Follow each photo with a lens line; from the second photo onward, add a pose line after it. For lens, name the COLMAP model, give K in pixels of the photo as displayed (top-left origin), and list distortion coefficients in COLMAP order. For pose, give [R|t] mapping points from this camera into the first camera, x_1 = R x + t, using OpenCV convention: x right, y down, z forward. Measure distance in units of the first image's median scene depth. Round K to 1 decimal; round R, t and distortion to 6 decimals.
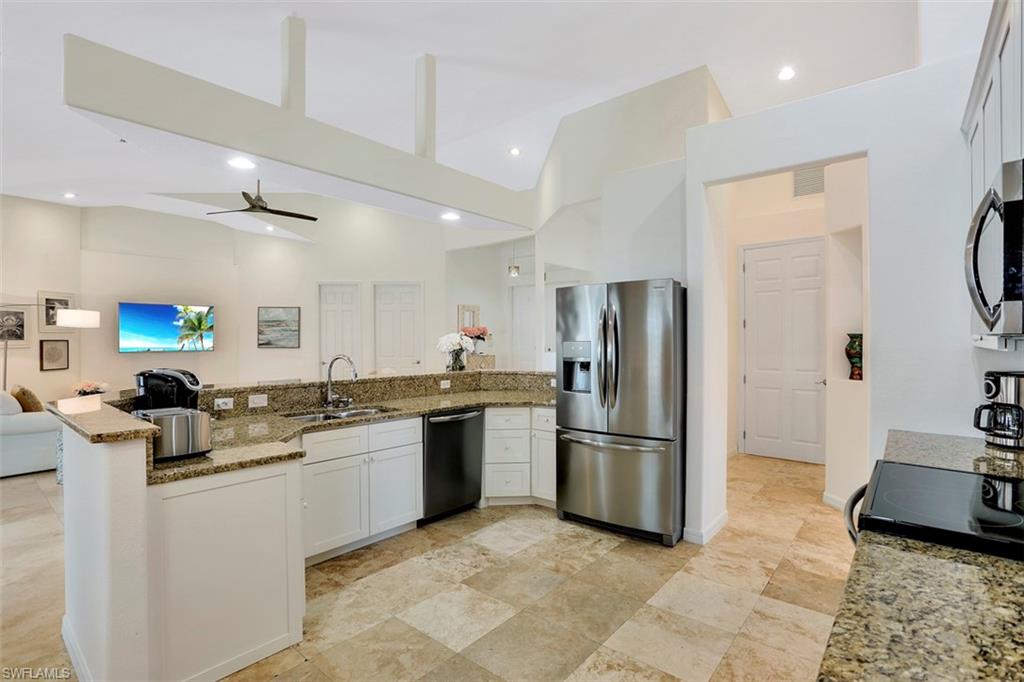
lens RADIAL K [[500.7, 0, 506.9], [0, 500.7, 340.6], [0, 0, 1]] dist [-0.038806, 0.001178]
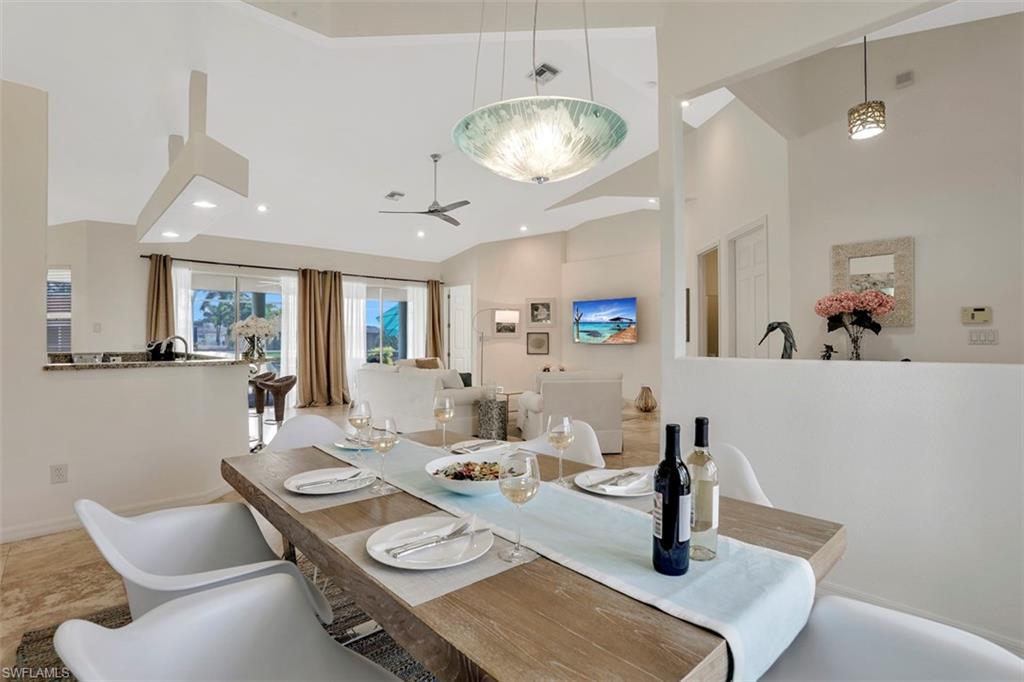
lens RADIAL K [[500.7, 0, 506.9], [0, 500.7, 340.6], [0, 0, 1]] dist [-0.038806, 0.001178]
pose [[-0.130207, 0.006719, -0.991464, 1.079481], [-0.006258, 0.999952, 0.007599, 0.024943], [0.991467, 0.007194, -0.130159, 2.280645]]
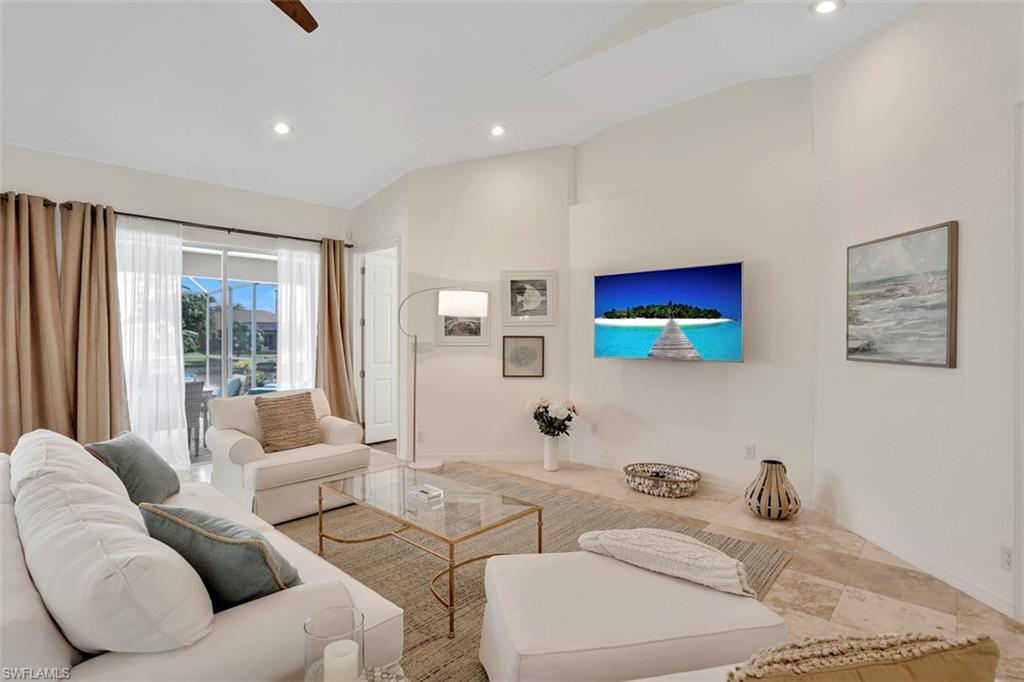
lens RADIAL K [[500.7, 0, 506.9], [0, 500.7, 340.6], [0, 0, 1]] dist [-0.038806, 0.001178]
pose [[-0.066453, 0.010100, -0.997738, -0.348201], [-0.008478, 0.999907, 0.010686, -0.003622], [0.997754, 0.009169, -0.066362, 2.125443]]
